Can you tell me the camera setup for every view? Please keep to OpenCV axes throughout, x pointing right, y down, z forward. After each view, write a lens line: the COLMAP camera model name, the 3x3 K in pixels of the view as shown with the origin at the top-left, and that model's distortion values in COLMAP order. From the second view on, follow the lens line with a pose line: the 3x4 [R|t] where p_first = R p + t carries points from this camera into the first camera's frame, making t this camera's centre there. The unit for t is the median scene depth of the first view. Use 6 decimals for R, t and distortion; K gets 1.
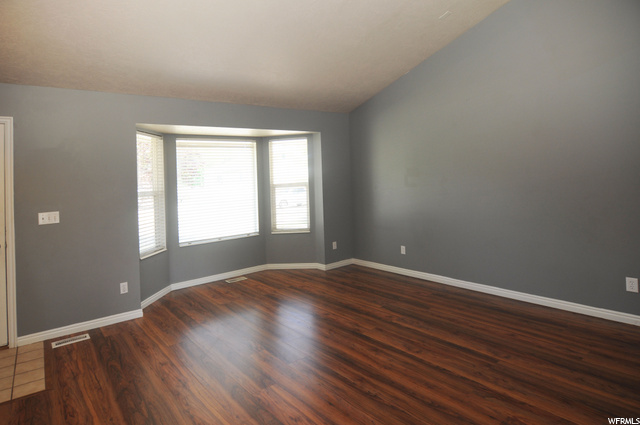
lens RADIAL K [[342.8, 0, 320.5], [0, 342.8, 212.5], [0, 0, 1]] dist [-0.010167, -0.006342]
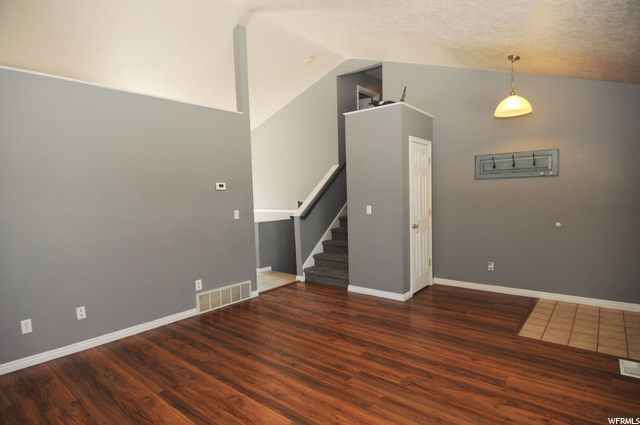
lens RADIAL K [[342.8, 0, 319.8], [0, 342.8, 213.5], [0, 0, 1]] dist [-0.010167, -0.006342]
pose [[-0.978844, 0.085521, -0.185879, 0.196273], [0.054954, 0.984965, 0.163782, -0.235054], [0.197091, 0.150102, -0.968826, 2.000750]]
